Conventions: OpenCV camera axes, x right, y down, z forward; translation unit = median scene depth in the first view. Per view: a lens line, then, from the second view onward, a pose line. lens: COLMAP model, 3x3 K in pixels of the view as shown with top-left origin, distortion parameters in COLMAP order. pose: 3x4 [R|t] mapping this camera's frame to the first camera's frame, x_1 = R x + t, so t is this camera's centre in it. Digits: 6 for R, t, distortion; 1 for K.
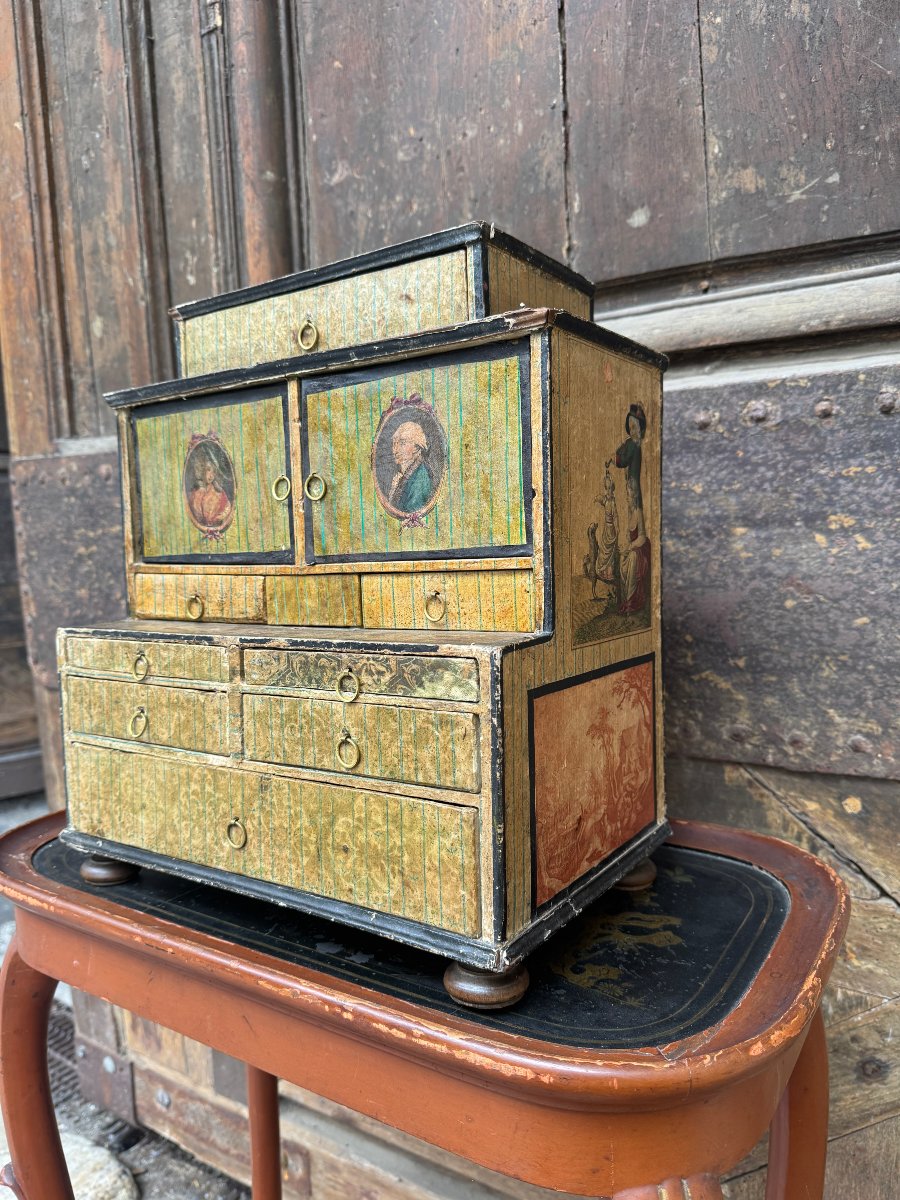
lens RADIAL K [[870.8, 0, 445.7], [0, 870.8, 602.3], [0, 0, 1]] dist [-0.000612, -0.014244]
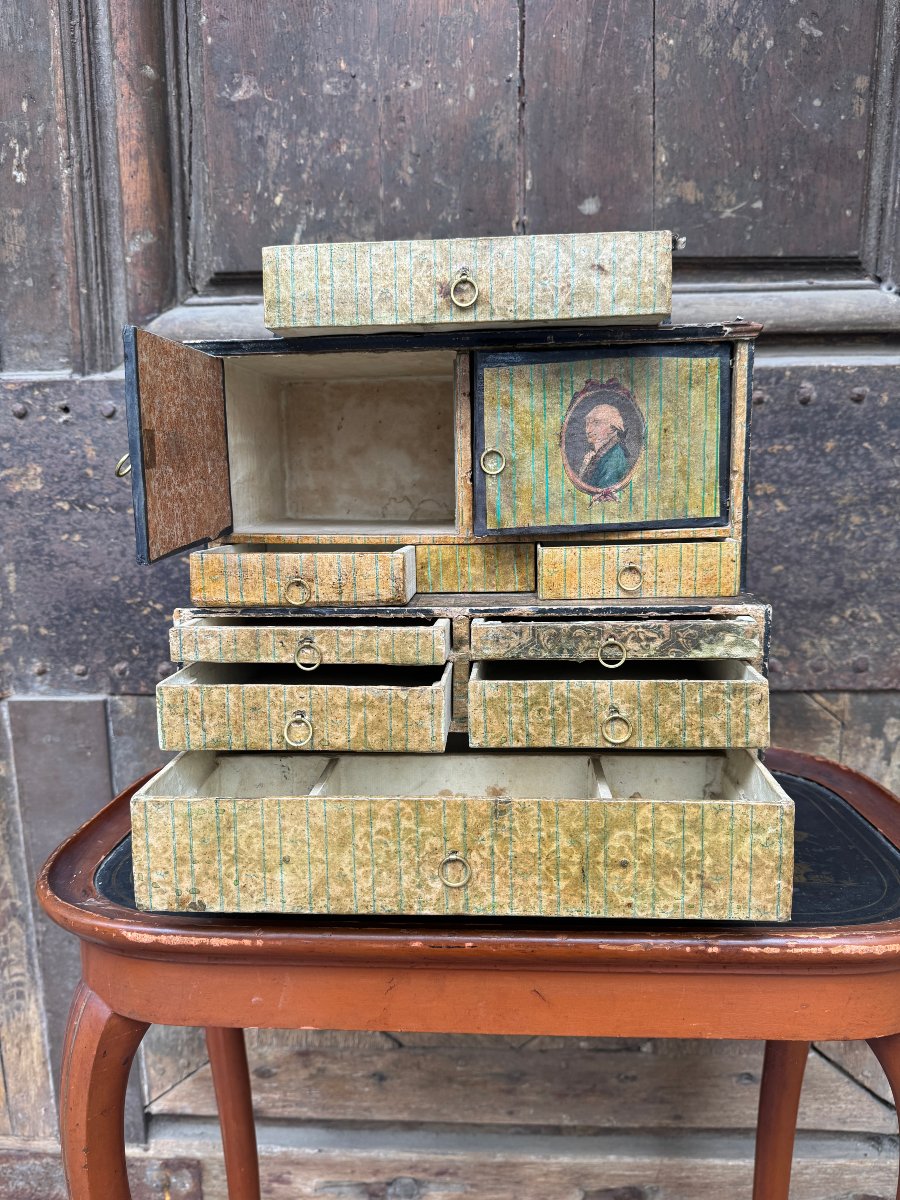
lens RADIAL K [[870.8, 0, 441.5], [0, 870.8, 598.7], [0, 0, 1]] dist [-0.000612, -0.014244]
pose [[0.868858, -0.057804, 0.491675, -0.573953], [0.030968, 0.997561, 0.062554, -0.029151], [-0.494092, -0.039125, 0.868529, 0.144112]]
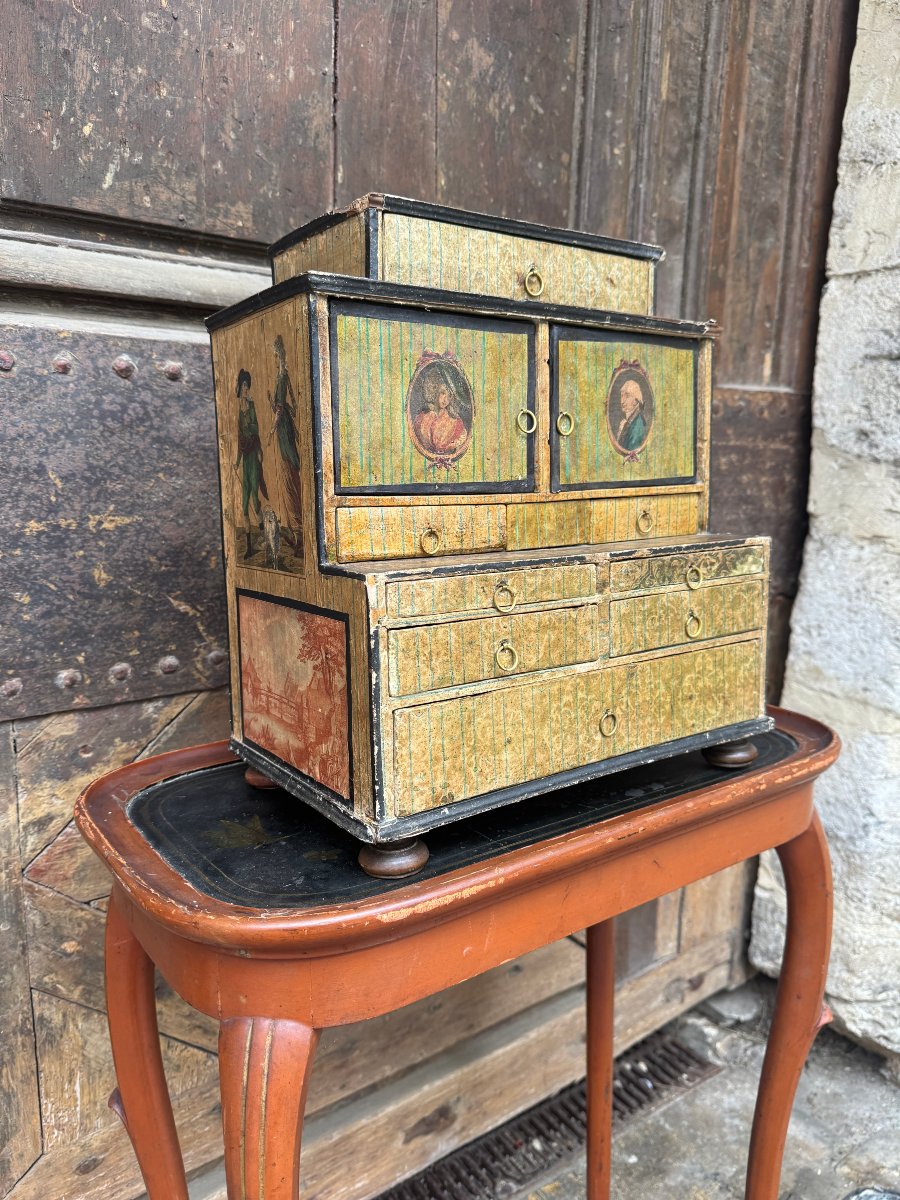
lens RADIAL K [[870.8, 0, 447.7], [0, 870.8, 599.2], [0, 0, 1]] dist [-0.000612, -0.014244]
pose [[0.353497, -0.101847, 0.929875, -1.036835], [0.073381, 0.994011, 0.080975, -0.005325], [-0.932553, 0.039611, 0.358853, 0.592534]]
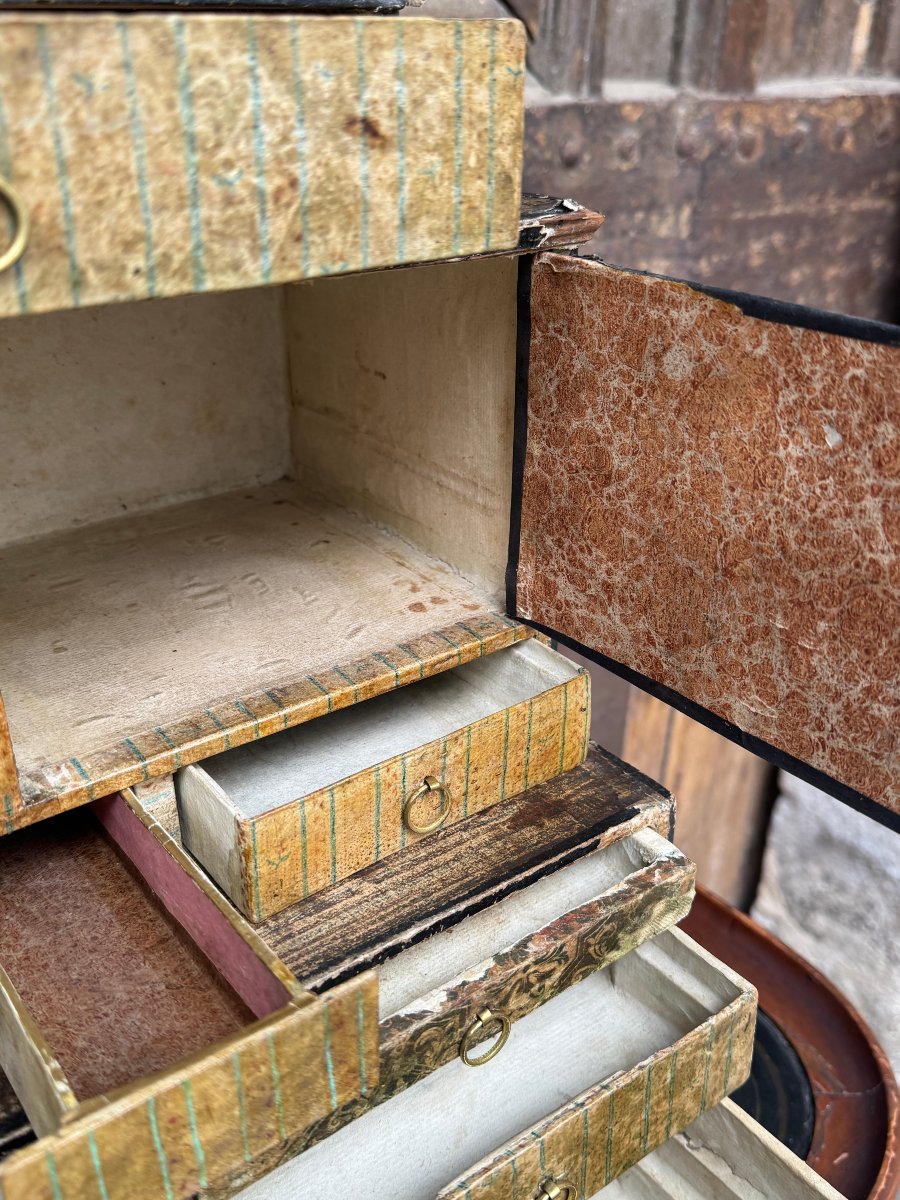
lens RADIAL K [[1137.3, 0, 444.5], [0, 1137.3, 588.8], [0, 0, 1]] dist [-0.004696, 0.000000]
pose [[0.322942, -0.385732, 0.864245, -0.406536], [0.071543, 0.920511, 0.384111, -0.260290], [-0.943711, -0.062215, 0.324868, 0.593433]]
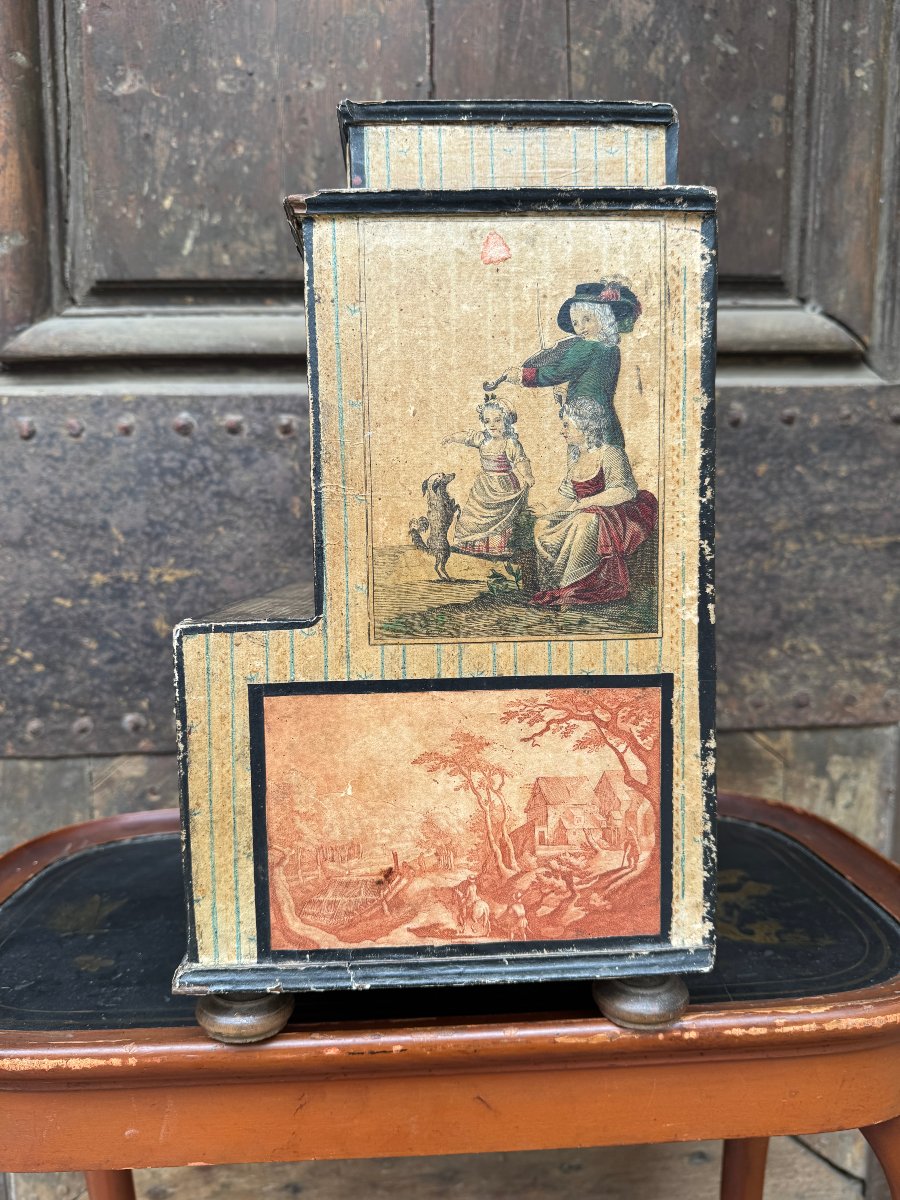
lens RADIAL K [[870.8, 0, 444.0], [0, 870.8, 603.2], [0, 0, 1]] dist [-0.000612, -0.014244]
pose [[0.813051, -0.041788, 0.580691, -0.517519], [0.046711, 0.998887, 0.006481, 0.001893], [-0.580315, 0.021856, 0.814099, 0.246552]]
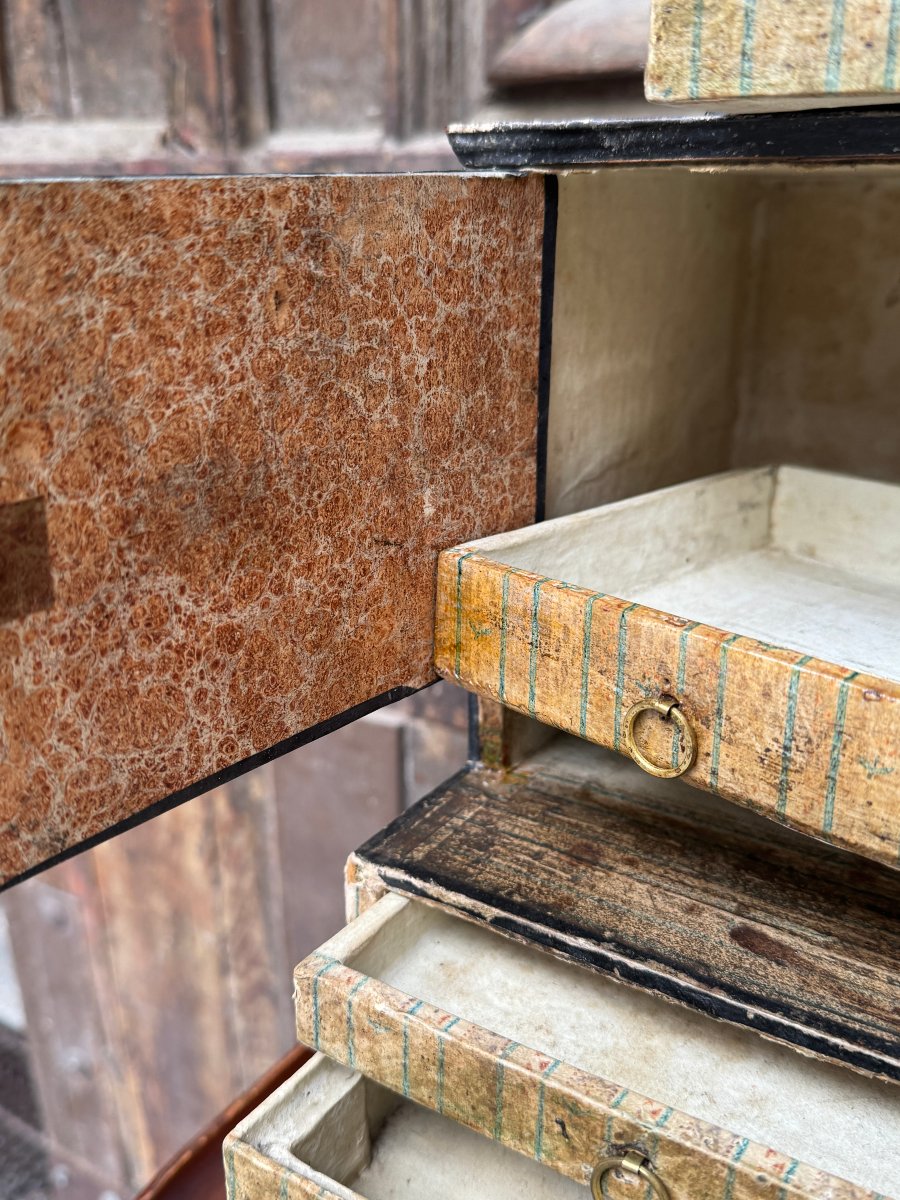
lens RADIAL K [[1163.7, 0, 444.2], [0, 1163.7, 606.6], [0, 0, 1]] dist [0.049621, 0.000000]
pose [[0.998916, 0.021221, 0.041420, -0.379561], [-0.030662, 0.969613, 0.242716, -0.168876], [-0.035011, -0.243723, 0.969213, 0.571575]]
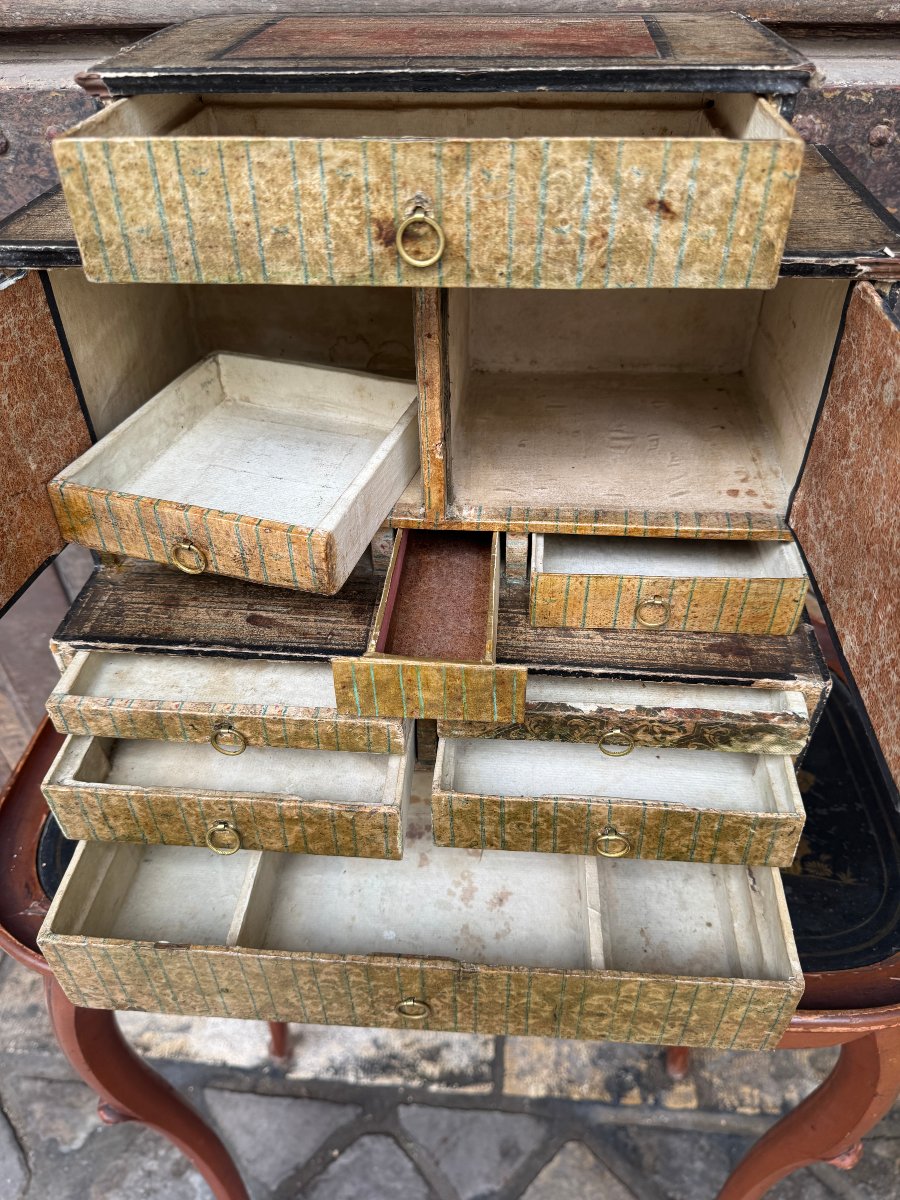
lens RADIAL K [[870.8, 0, 450.6], [0, 870.8, 597.2], [0, 0, 1]] dist [-0.000612, -0.014244]
pose [[0.866989, -0.303384, 0.395333, -0.382978], [0.028468, 0.822178, 0.568518, -0.342671], [-0.497513, -0.481645, 0.721456, 0.394933]]
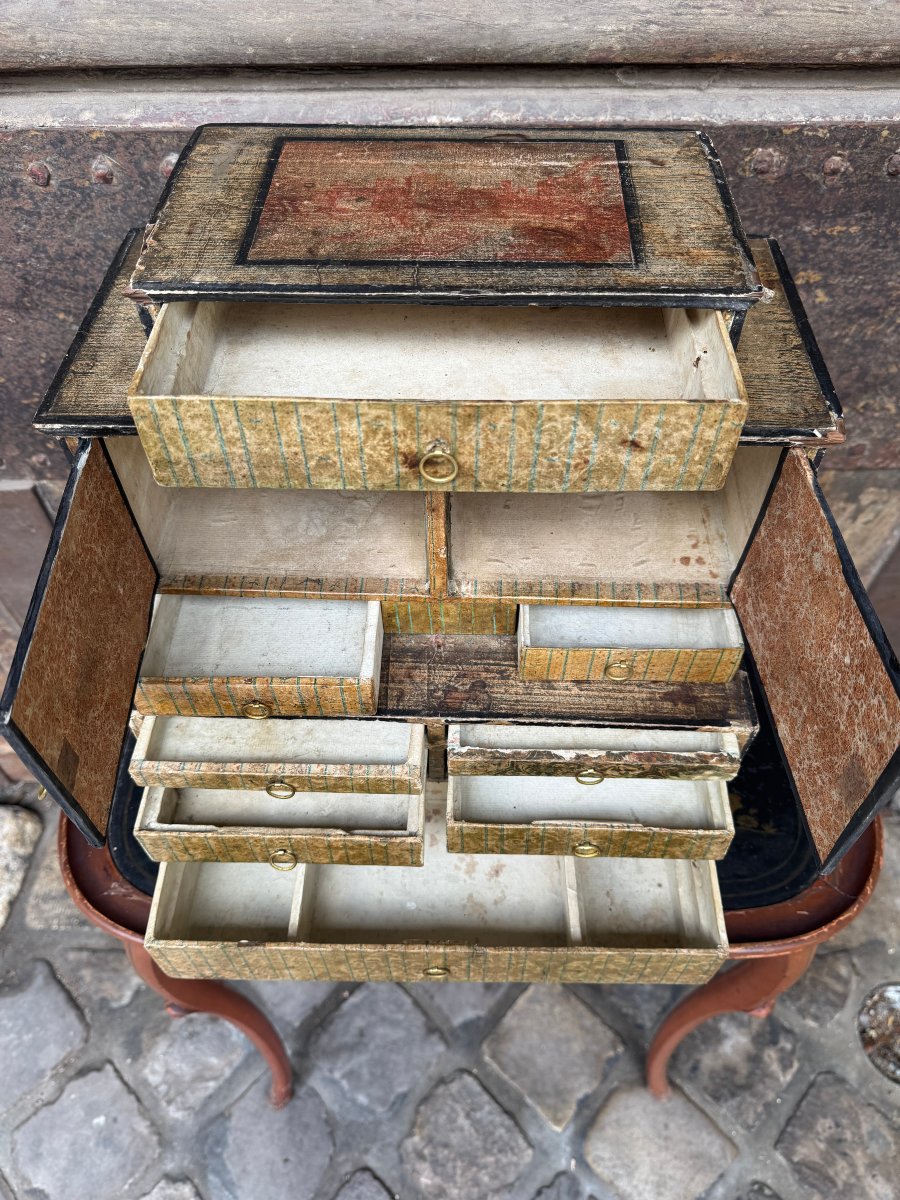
lens RADIAL K [[870.8, 0, 448.4], [0, 870.8, 604.5], [0, 0, 1]] dist [-0.000612, -0.014244]
pose [[0.836780, -0.412662, 0.359873, -0.392105], [0.026037, 0.686502, 0.726661, -0.567217], [-0.546919, -0.598686, 0.585196, 0.433856]]
